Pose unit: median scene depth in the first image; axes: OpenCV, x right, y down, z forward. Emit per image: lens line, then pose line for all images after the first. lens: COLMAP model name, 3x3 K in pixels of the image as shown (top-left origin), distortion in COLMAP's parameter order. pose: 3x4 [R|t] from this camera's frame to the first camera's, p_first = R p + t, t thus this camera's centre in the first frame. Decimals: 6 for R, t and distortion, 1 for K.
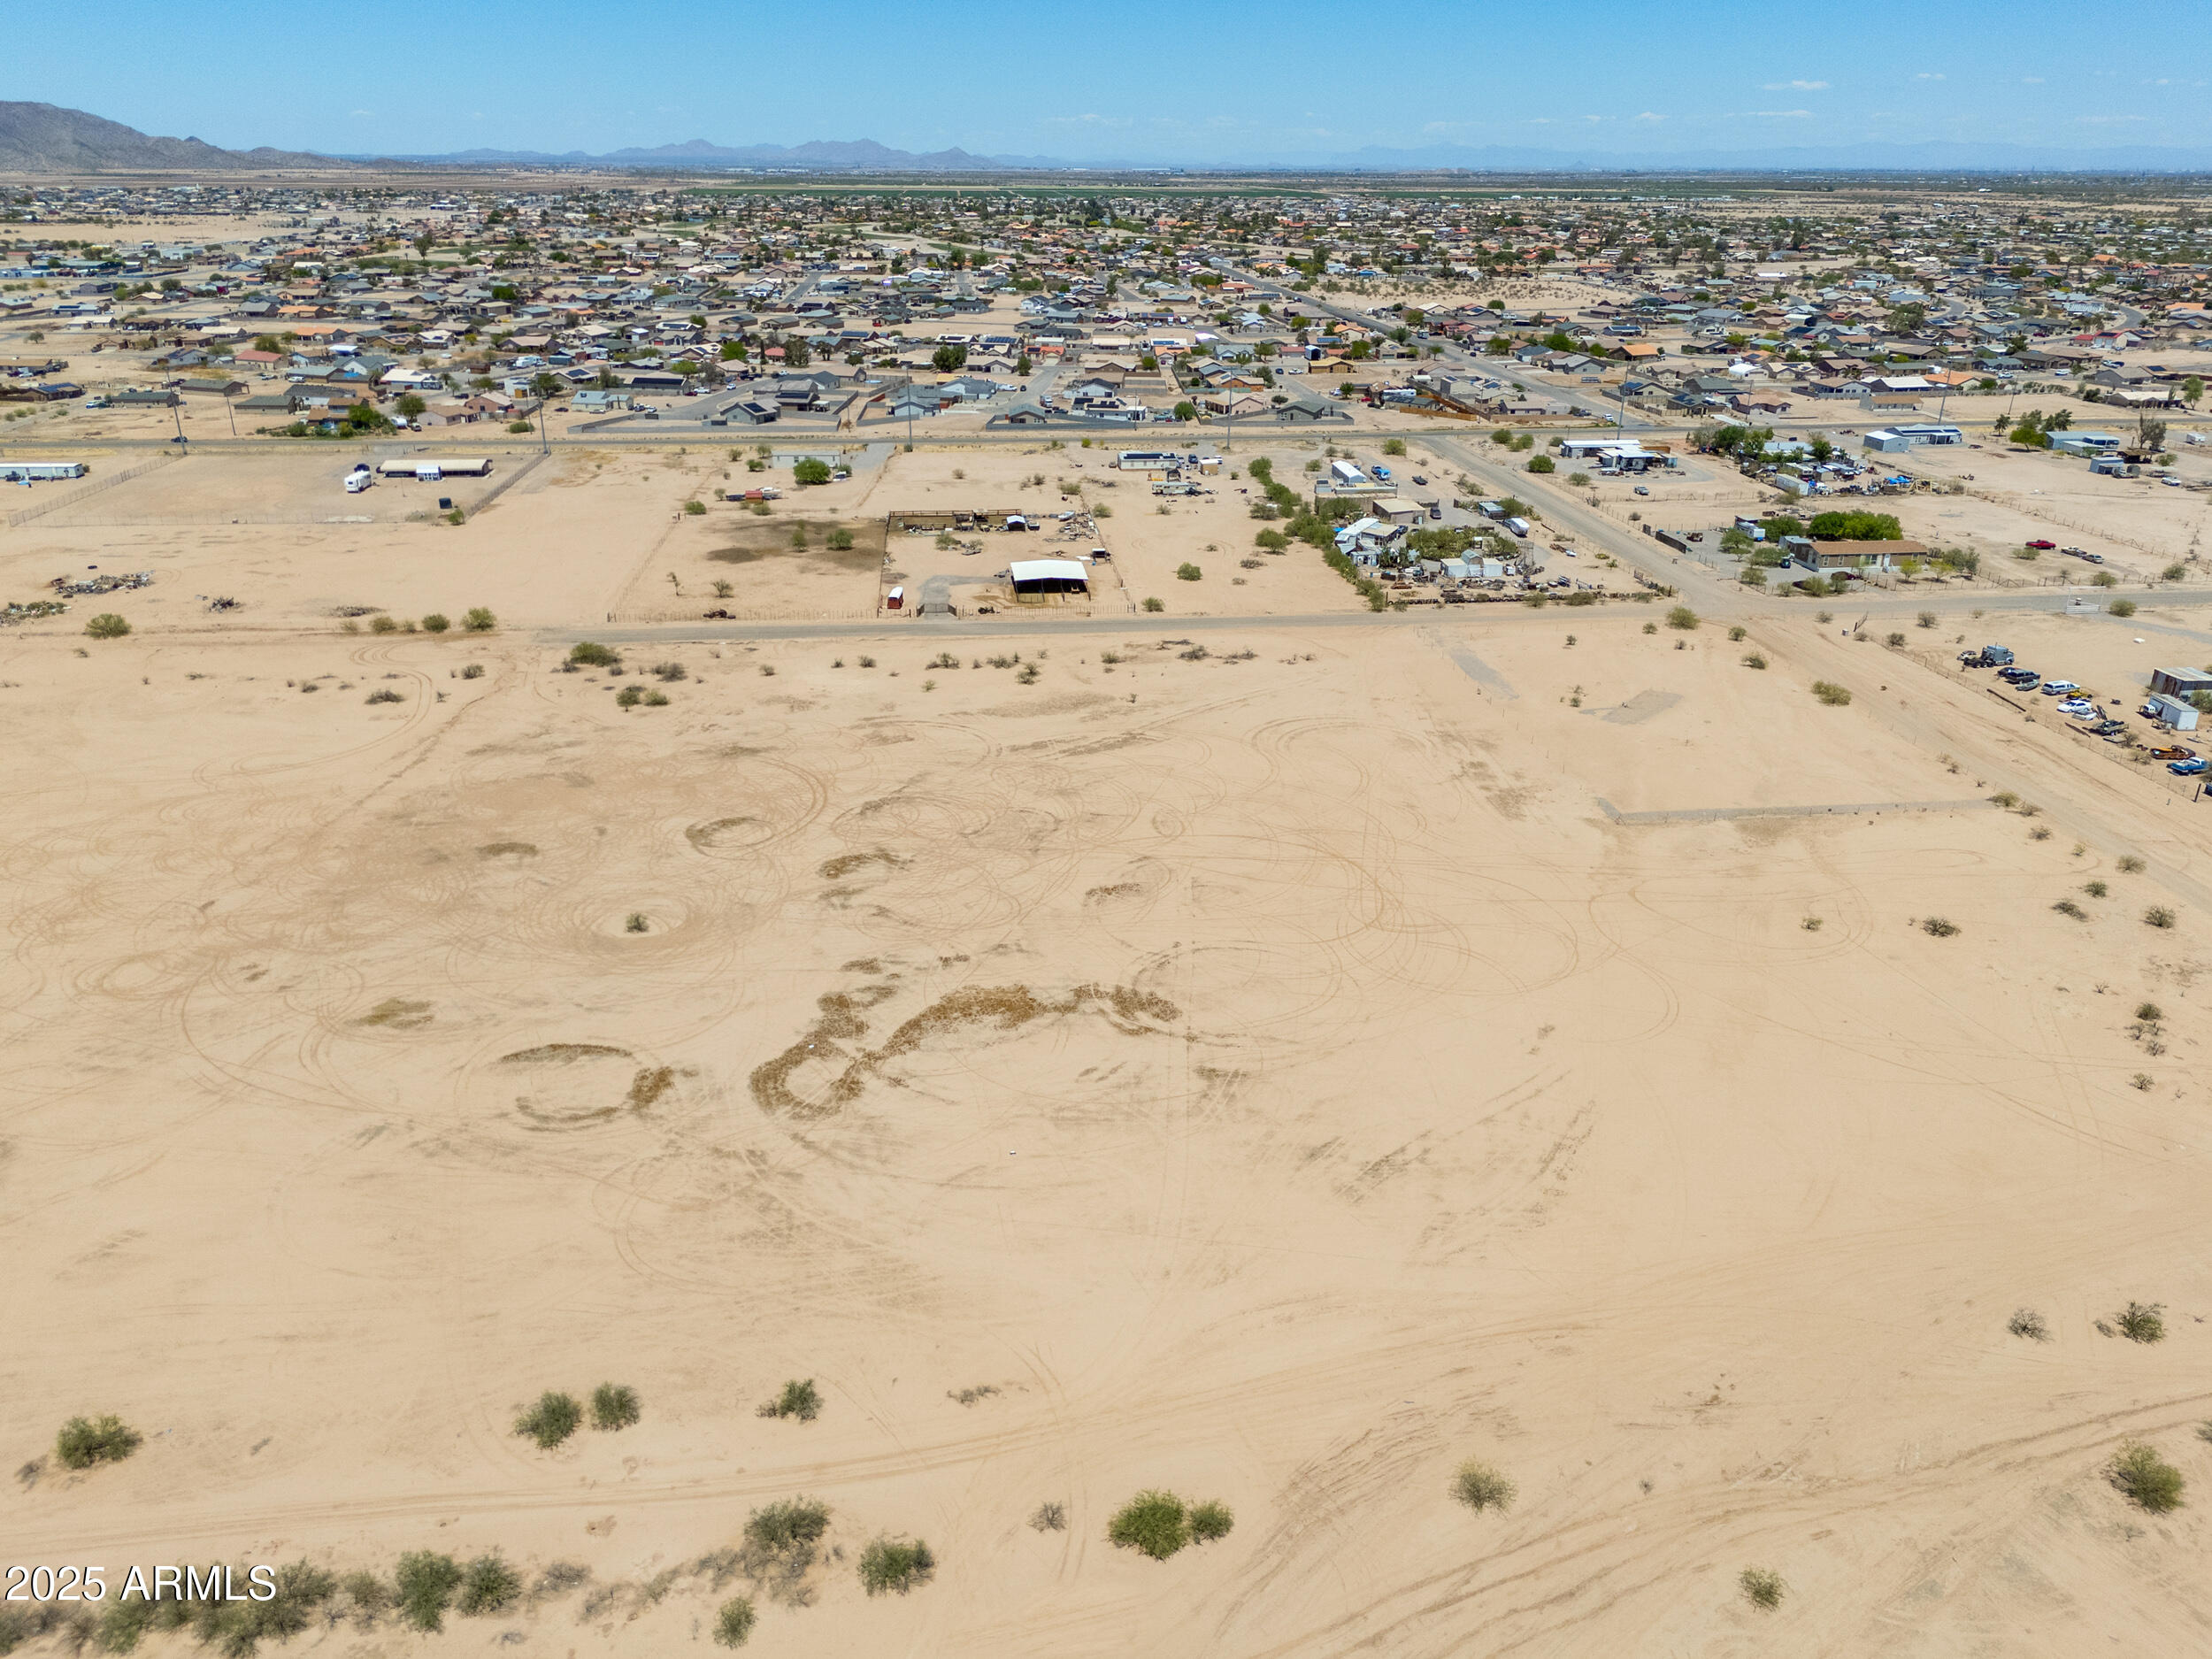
lens RADIAL K [[1630.7, 0, 1106.0], [0, 1630.7, 829.5], [0, 0, 1]] dist [0.133507, -0.260803]
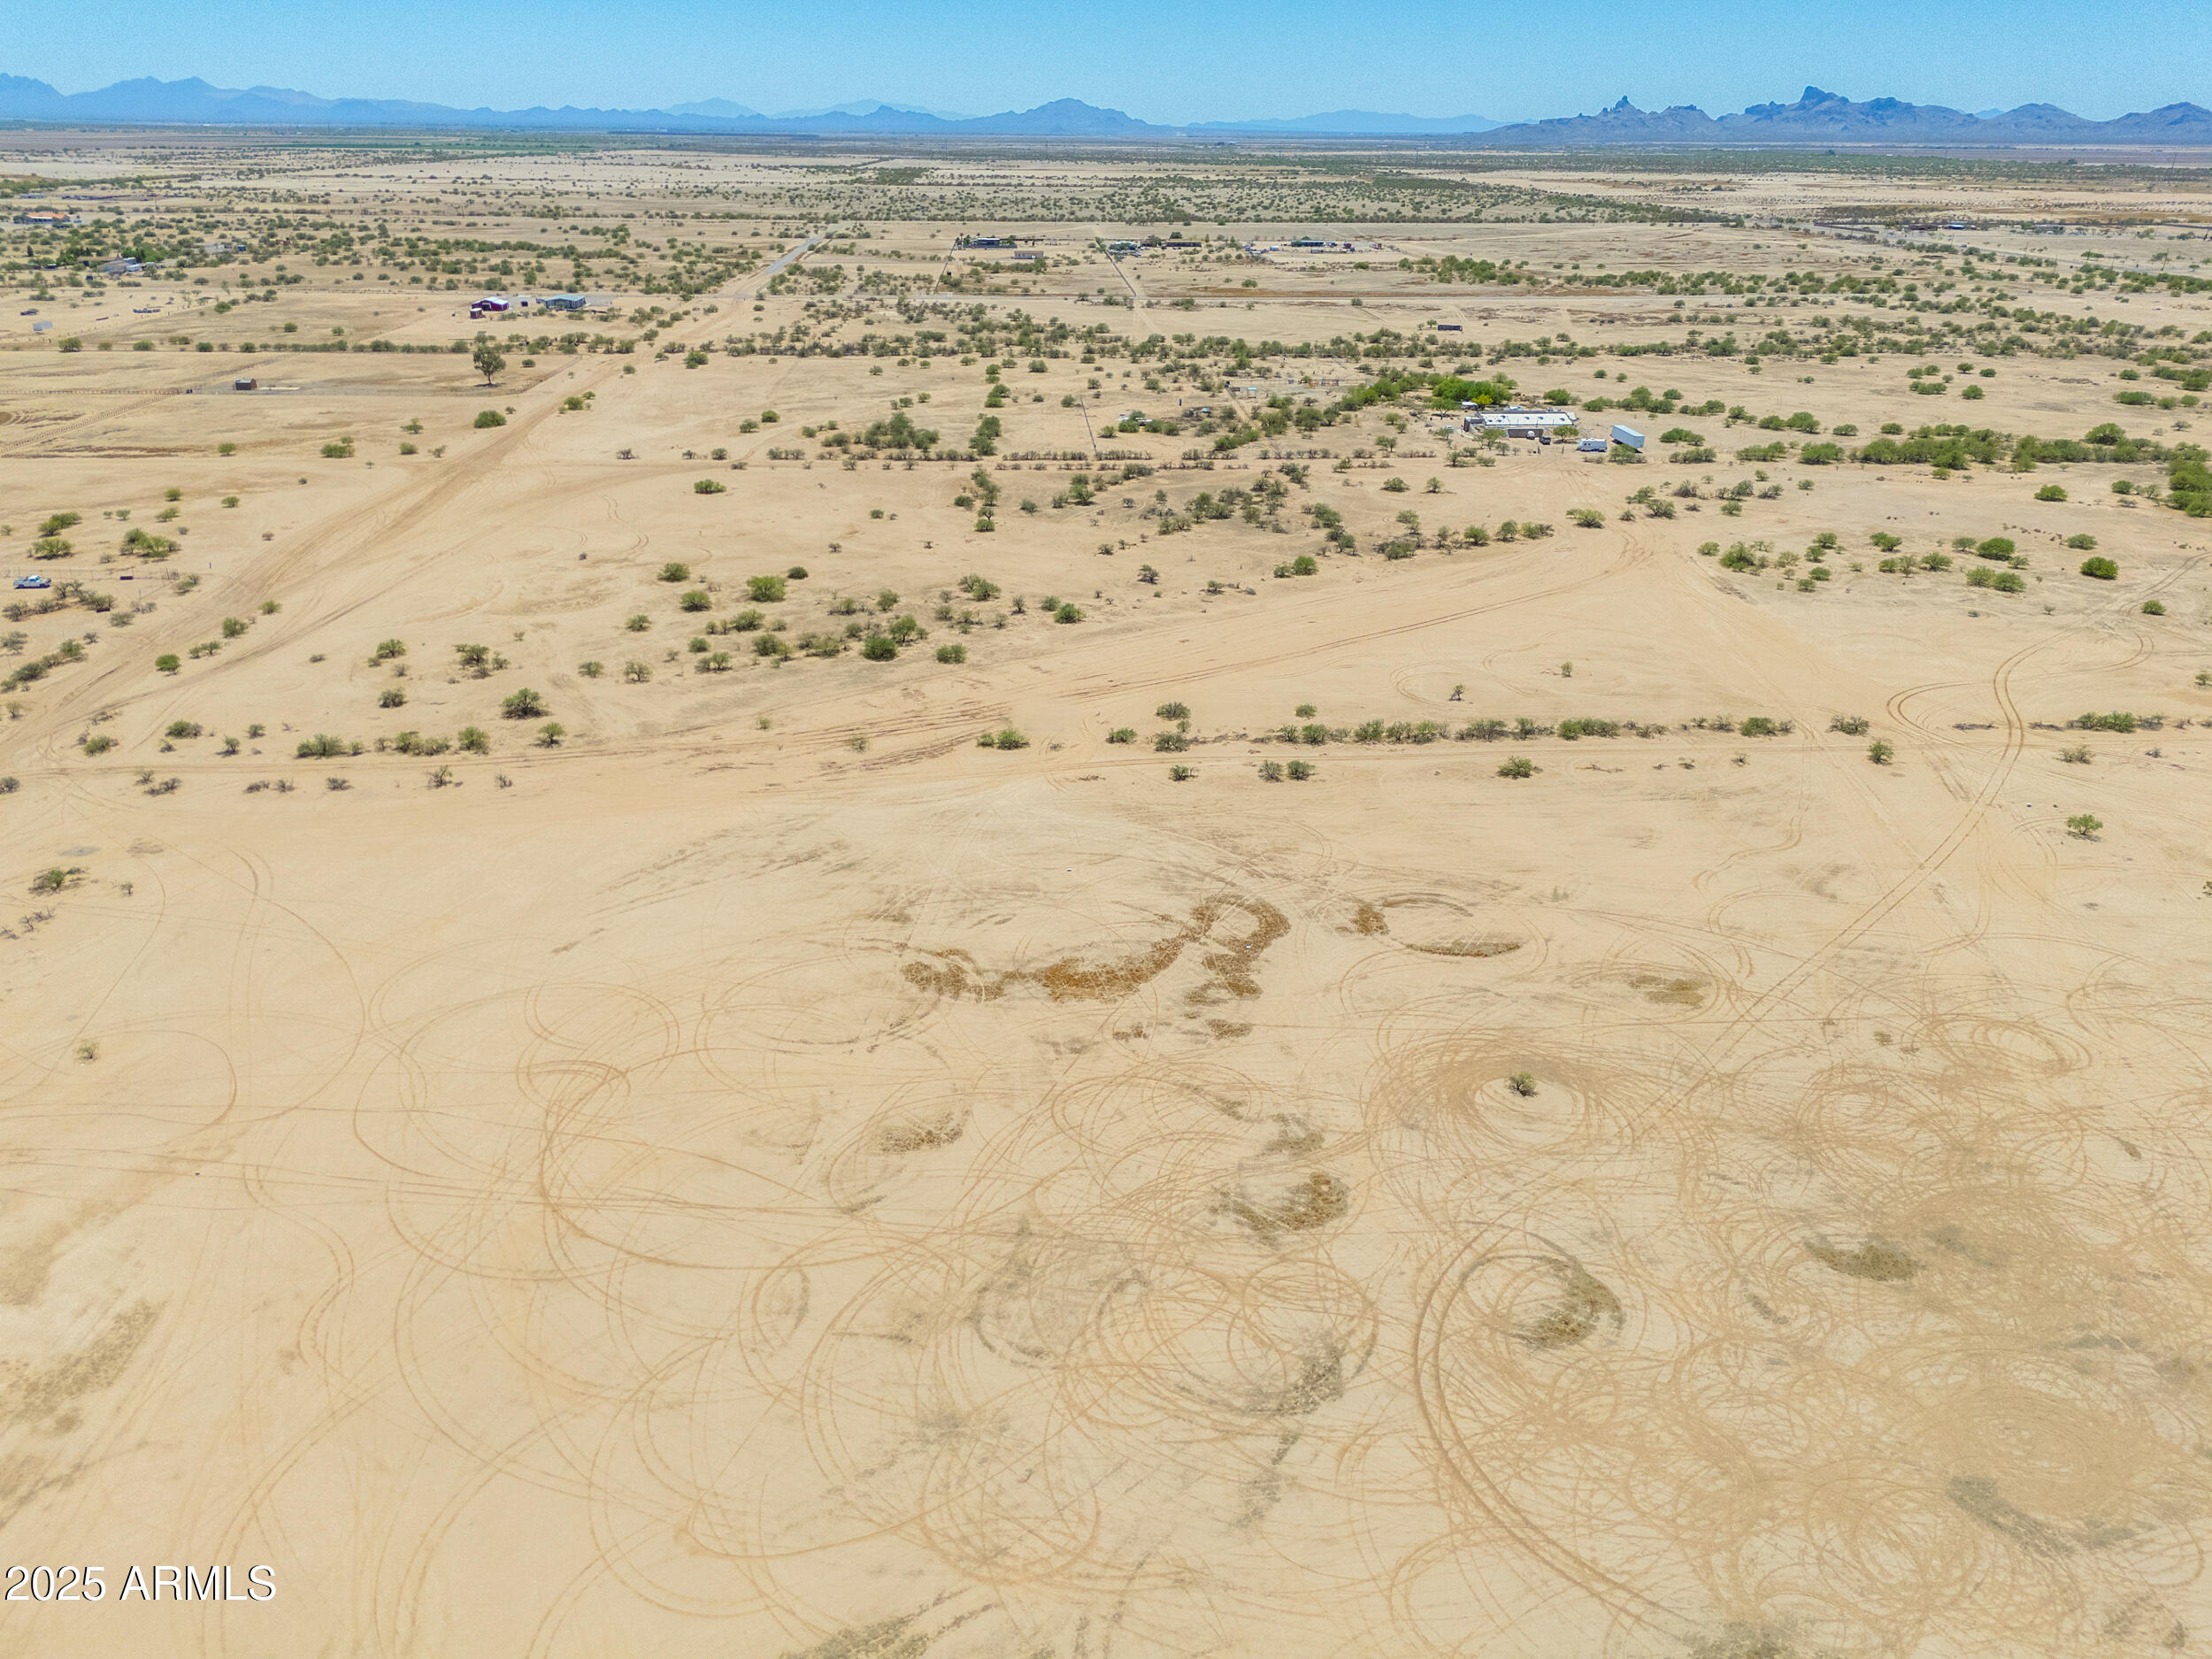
lens RADIAL K [[1611.6, 0, 1113.7], [0, 1611.6, 865.1], [0, 0, 1]] dist [0.062793, -0.052278]
pose [[-0.999092, -0.029573, 0.030680, -0.100510], [0.001900, 0.688339, 0.725386, -0.577437], [-0.042570, 0.724786, -0.687658, 1.427140]]
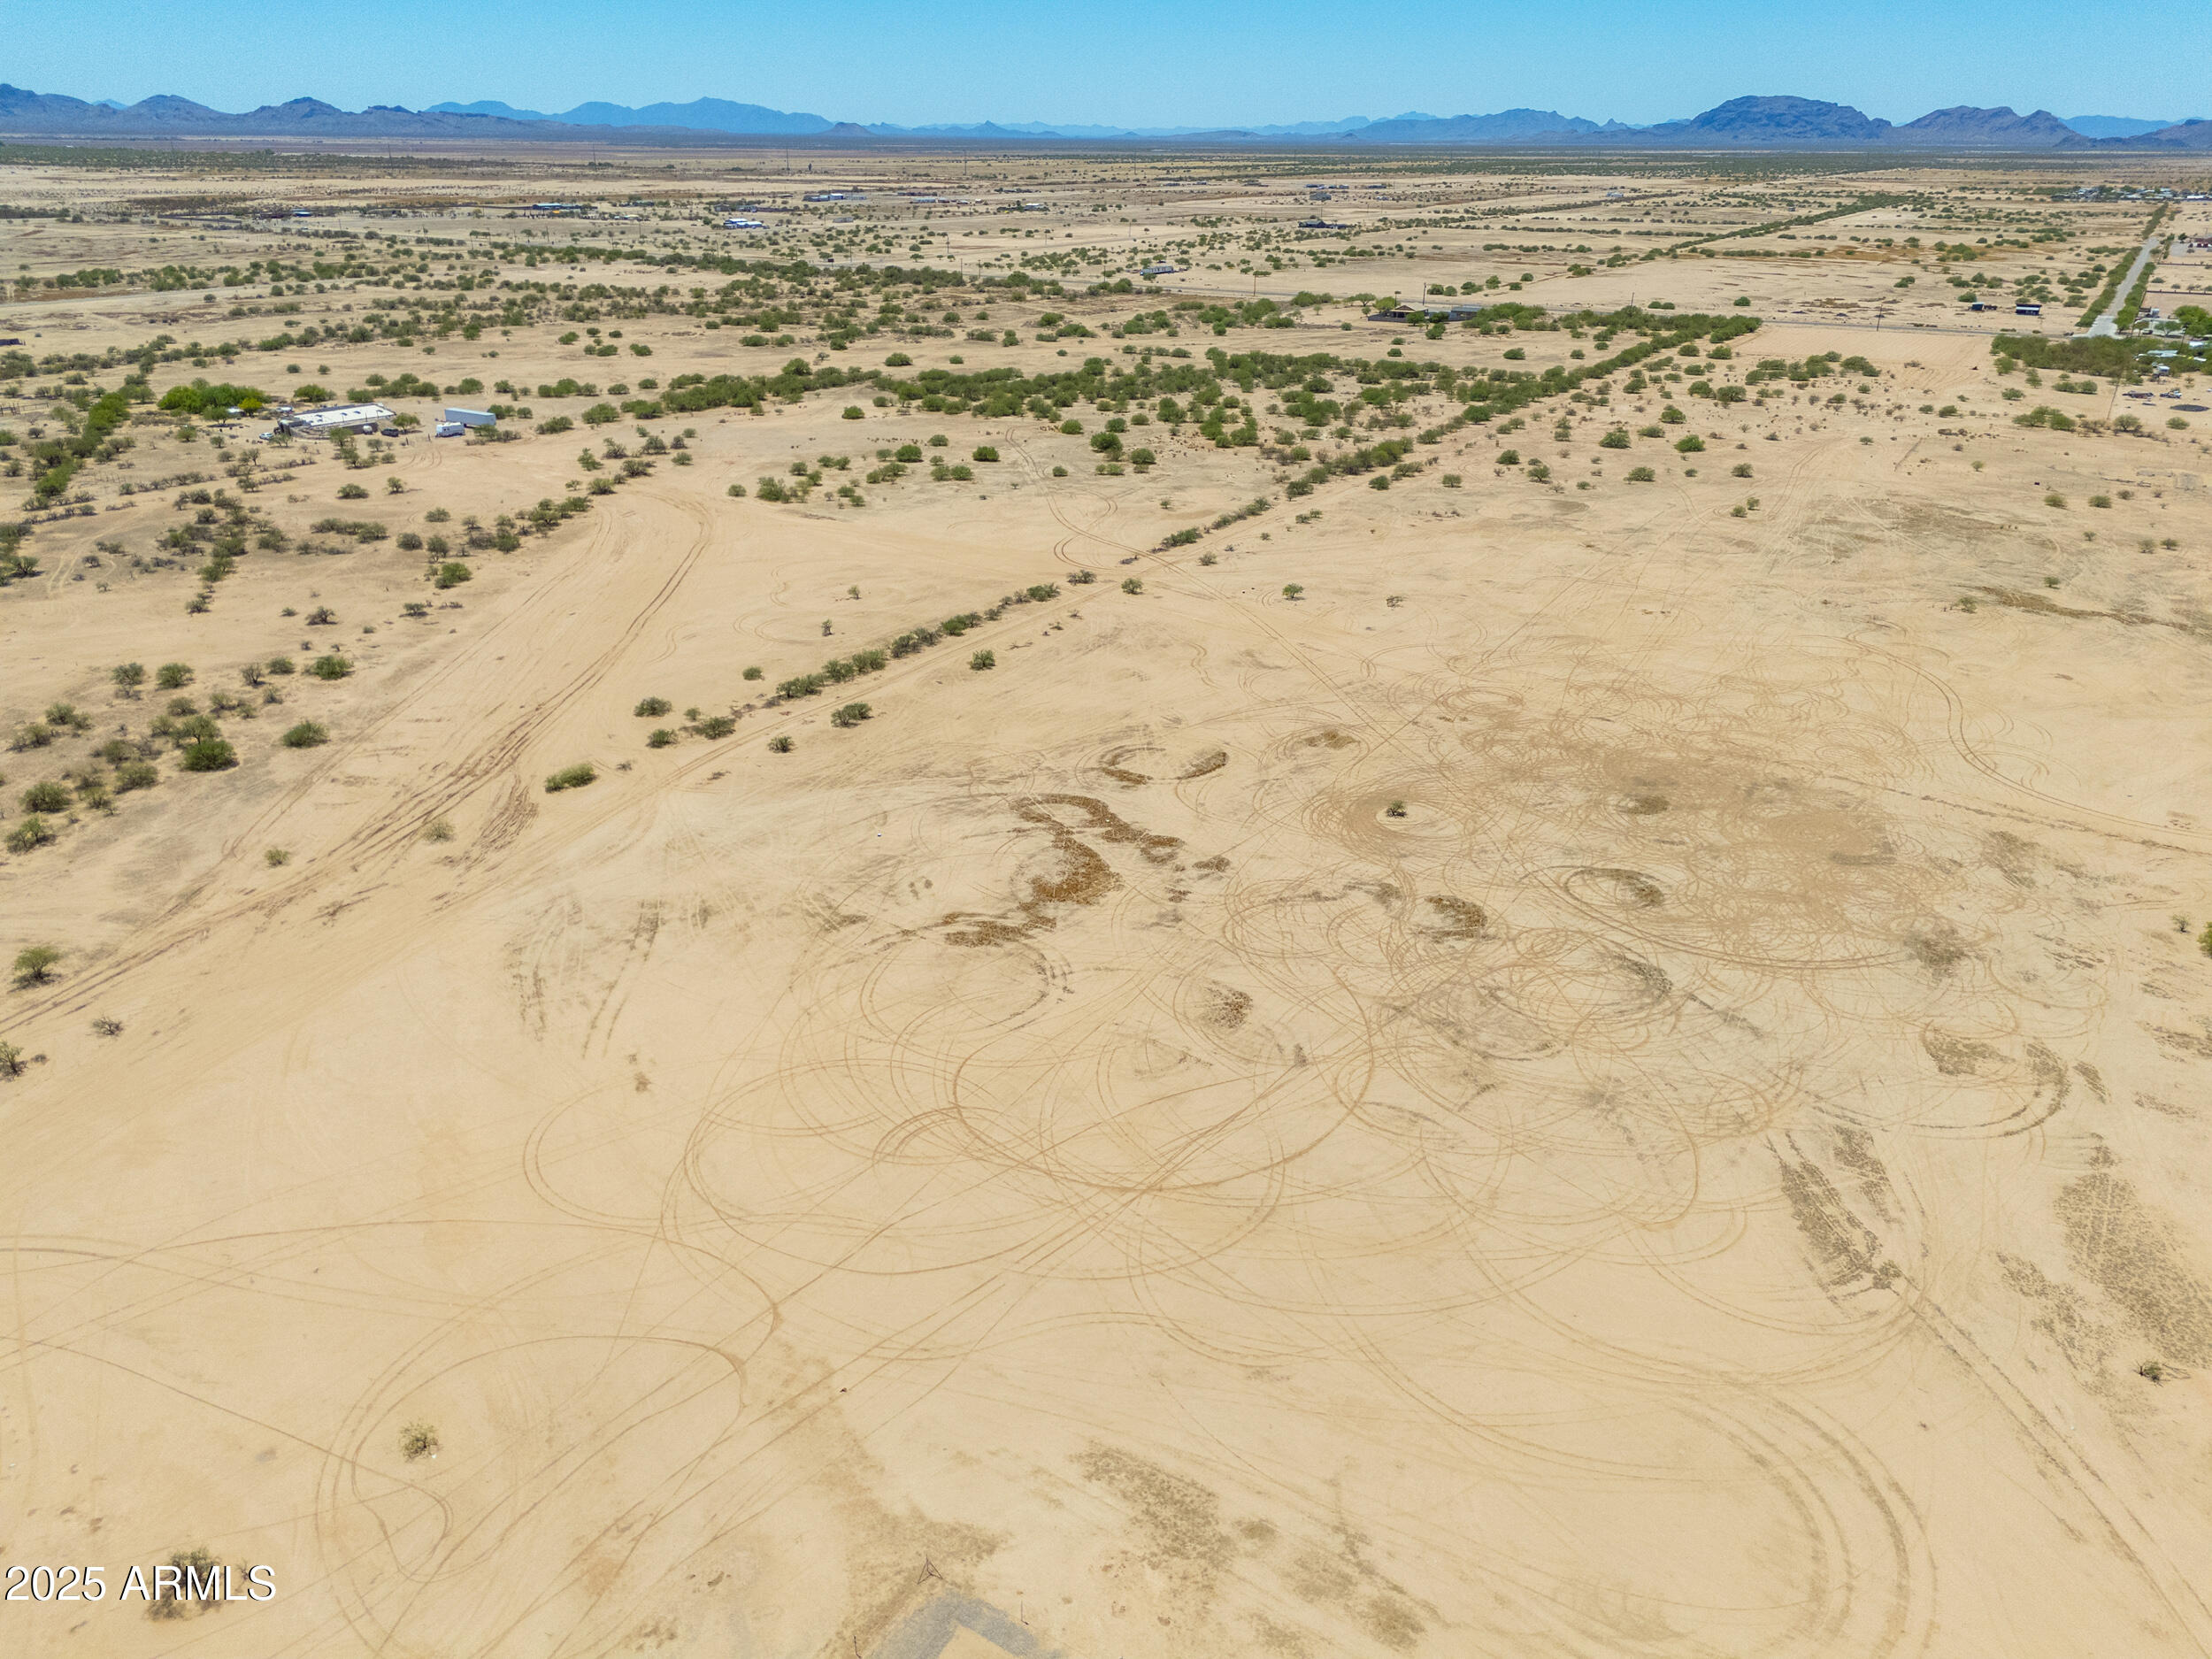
lens RADIAL K [[1672.7, 0, 1106.9], [0, 1672.7, 724.8], [0, 0, 1]] dist [0.084124, -0.108287]
pose [[-0.605972, 0.256122, -0.753126, 0.637395], [-0.306795, 0.798261, 0.518321, -0.489614], [0.733945, 0.545143, -0.405147, 1.233189]]
